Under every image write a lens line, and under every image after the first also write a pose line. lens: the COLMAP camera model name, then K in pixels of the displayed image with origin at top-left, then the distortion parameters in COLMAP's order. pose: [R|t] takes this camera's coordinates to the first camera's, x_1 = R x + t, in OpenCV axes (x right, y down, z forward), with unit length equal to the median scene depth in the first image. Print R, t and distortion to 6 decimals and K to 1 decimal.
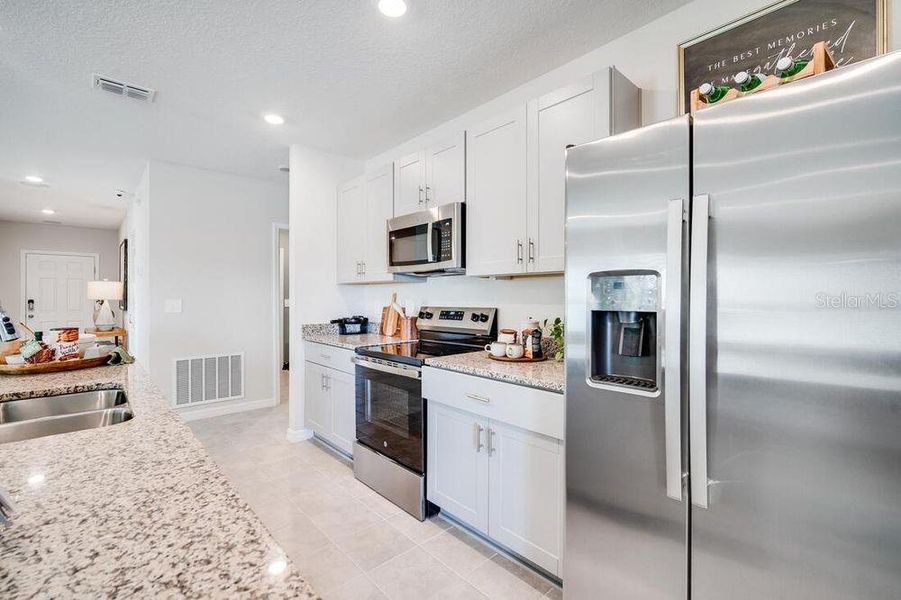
lens RADIAL K [[407.0, 0, 446.9], [0, 407.0, 290.0], [0, 0, 1]] dist [-0.014549, 0.005049]
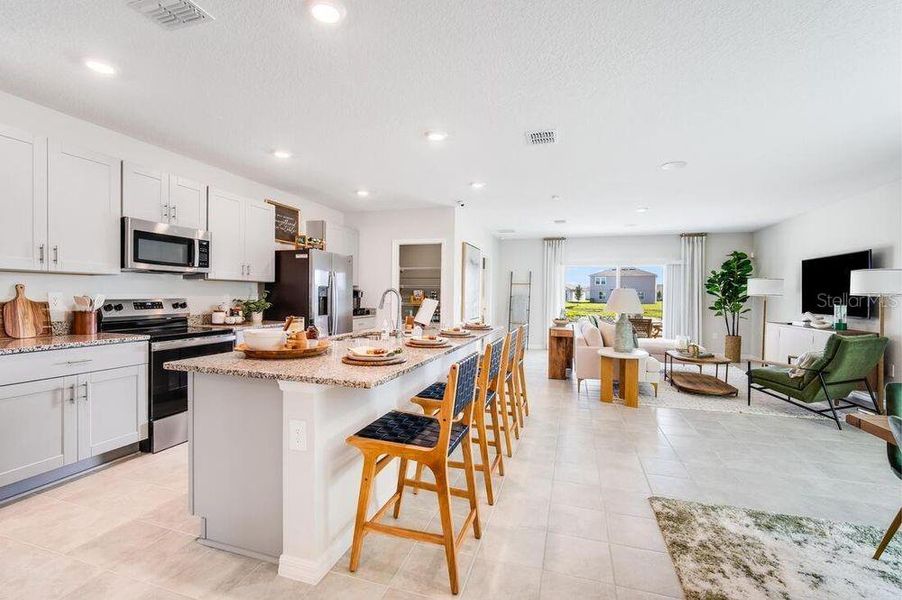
lens RADIAL K [[407.4, 0, 447.4], [0, 407.4, 290.0], [0, 0, 1]] dist [-0.014549, 0.005049]
pose [[-0.509391, 0.002979, 0.860530, -1.621635], [-0.026458, 0.999467, -0.019122, 0.015245], [-0.860128, -0.032509, -0.509041, 0.902508]]
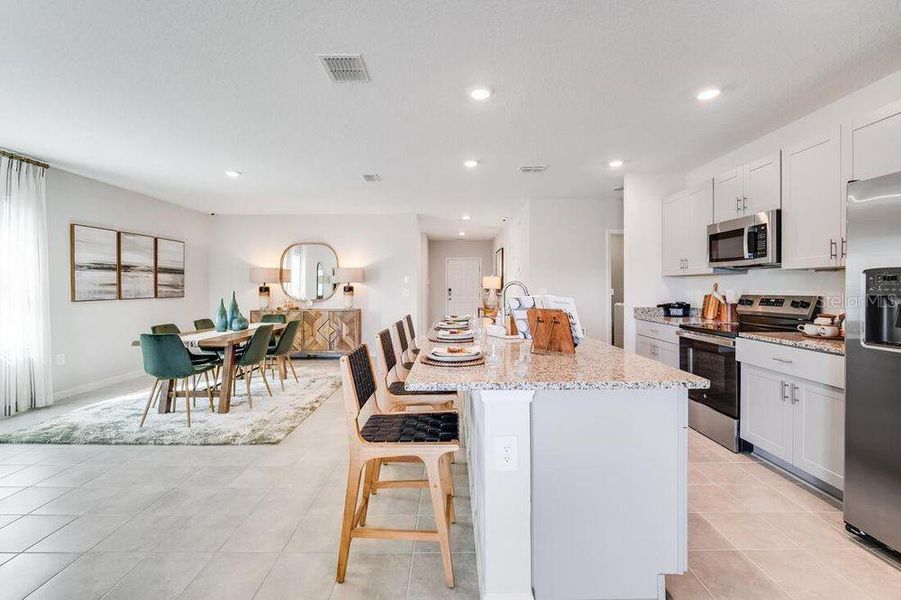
lens RADIAL K [[407.0, 0, 446.9], [0, 407.0, 290.0], [0, 0, 1]] dist [-0.014549, 0.005049]
pose [[0.745556, 0.004937, -0.666424, 0.095486], [0.010942, 0.999747, 0.019647, -0.006245], [0.666353, -0.021940, 0.745314, -0.518447]]
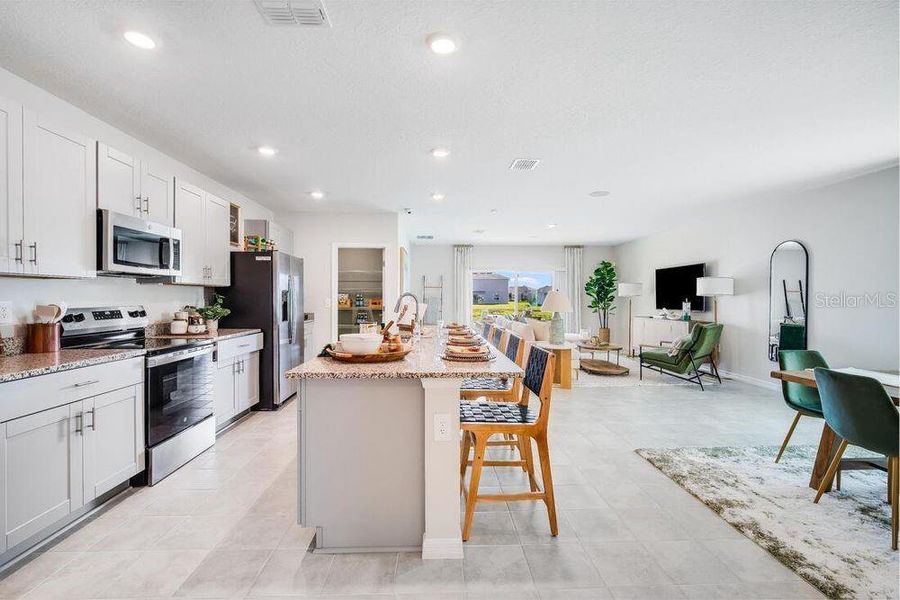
lens RADIAL K [[406.5, 0, 446.4], [0, 406.5, 290.0], [0, 0, 1]] dist [-0.014549, 0.005049]
pose [[-0.774441, 0.010684, 0.632556, -1.397627], [-0.012307, 0.999414, -0.031947, 0.022286], [-0.632527, -0.032526, -0.773855, 1.336772]]
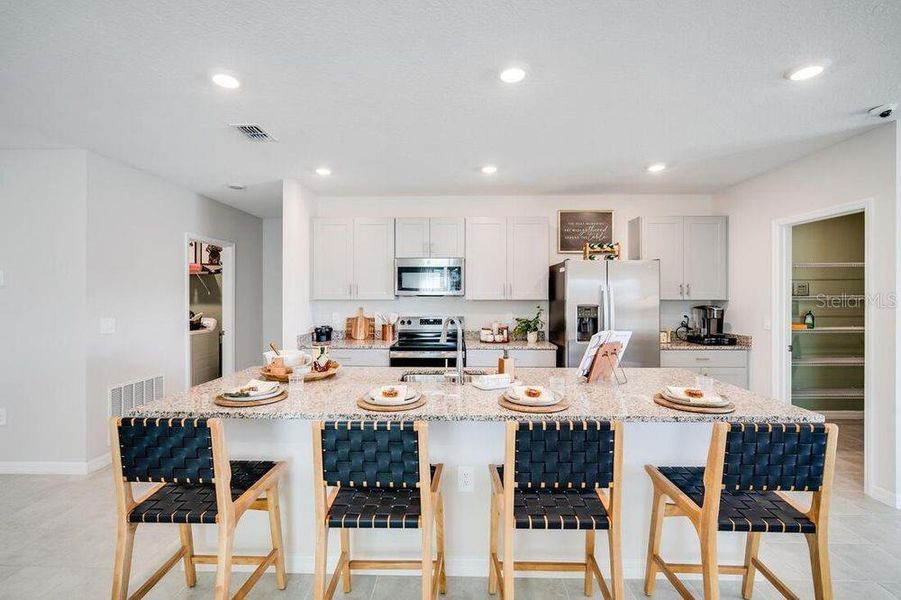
lens RADIAL K [[407.0, 0, 446.9], [0, 407.0, 290.0], [0, 0, 1]] dist [-0.014549, 0.005049]
pose [[0.695909, 0.012619, 0.718019, -1.171619], [-0.011210, 0.999915, -0.006708, -0.056689], [-0.718043, -0.003381, 0.695991, -0.172025]]
